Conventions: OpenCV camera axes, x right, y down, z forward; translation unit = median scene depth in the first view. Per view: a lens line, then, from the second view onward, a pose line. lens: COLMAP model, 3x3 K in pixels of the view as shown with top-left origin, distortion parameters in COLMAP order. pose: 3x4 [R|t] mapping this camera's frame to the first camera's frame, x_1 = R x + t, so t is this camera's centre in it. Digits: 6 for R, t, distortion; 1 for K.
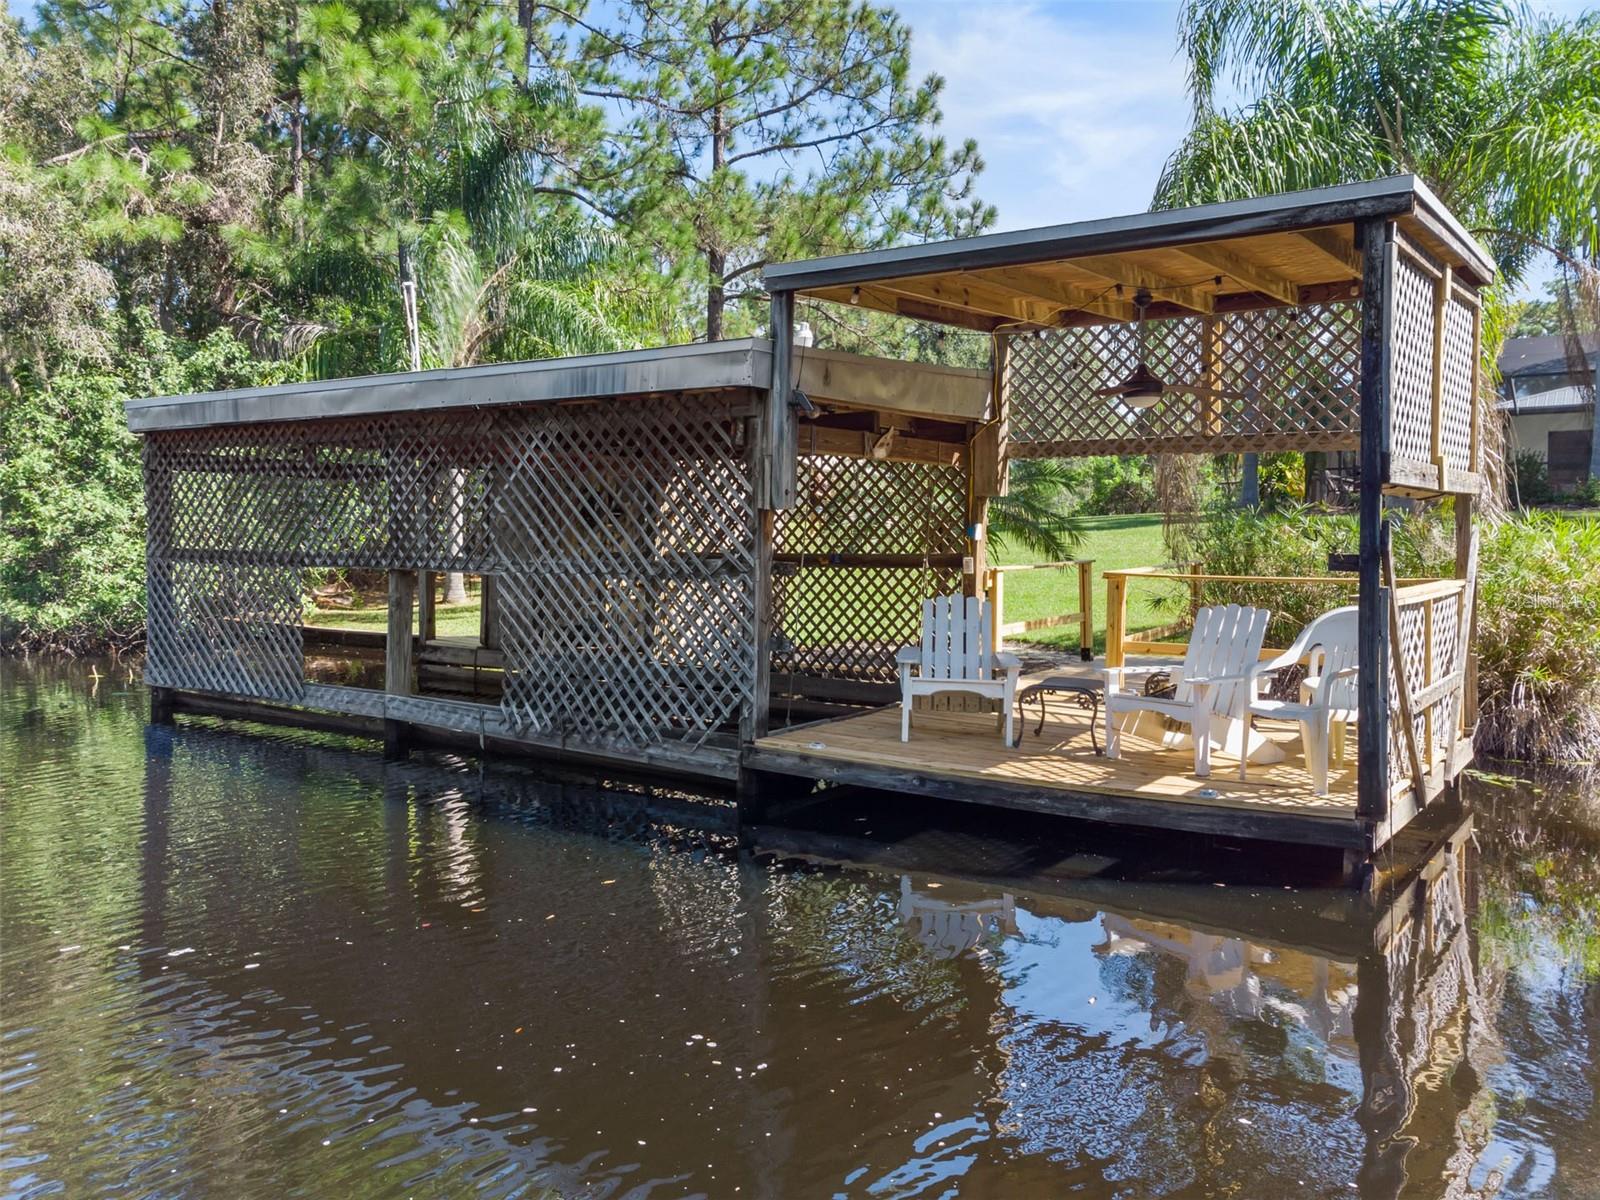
lens RADIAL K [[1205.0, 0, 800.0], [0, 1205.0, 600.0], [0, 0, 1]] dist [0.055223, 0.007138]
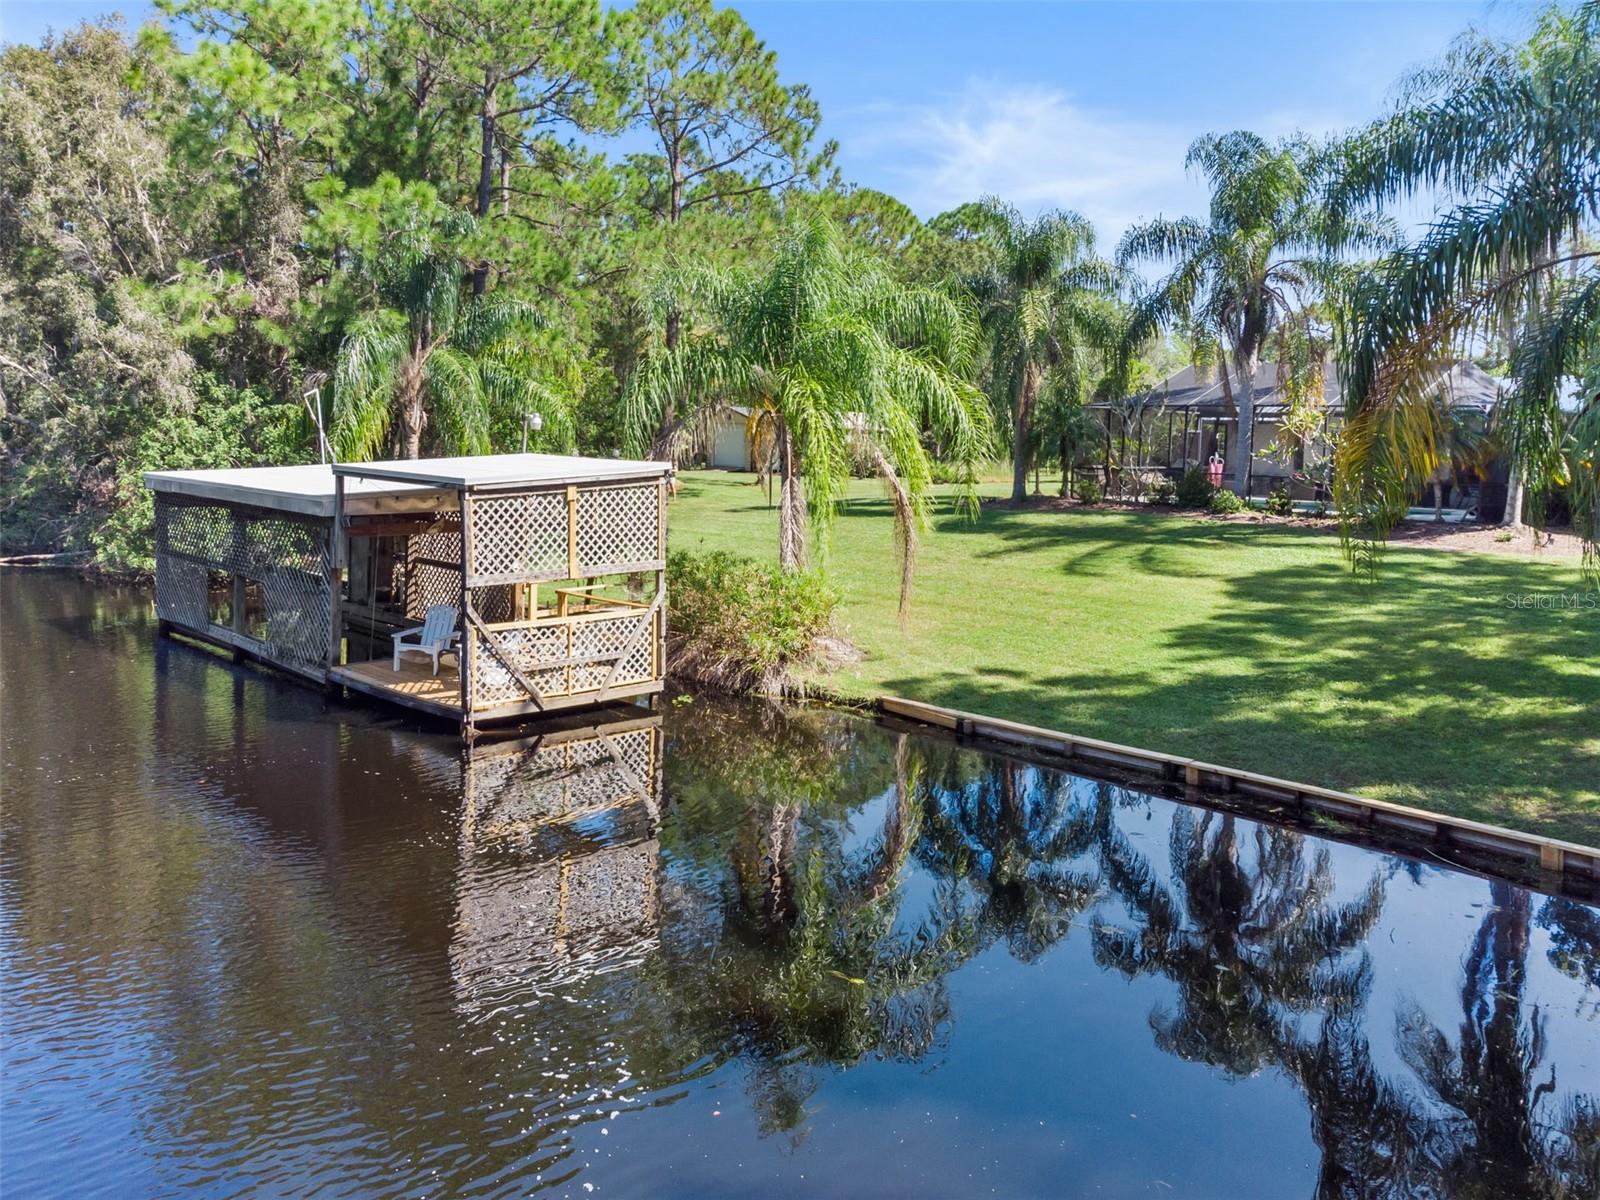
lens RADIAL K [[1205.0, 0, 800.0], [0, 1205.0, 600.0], [0, 0, 1]] dist [0.055223, 0.007138]
pose [[0.977253, 0.063437, -0.202369, 0.631965], [-0.042525, 0.993450, 0.106063, -0.143624], [0.207772, -0.095044, 0.973549, -0.515768]]
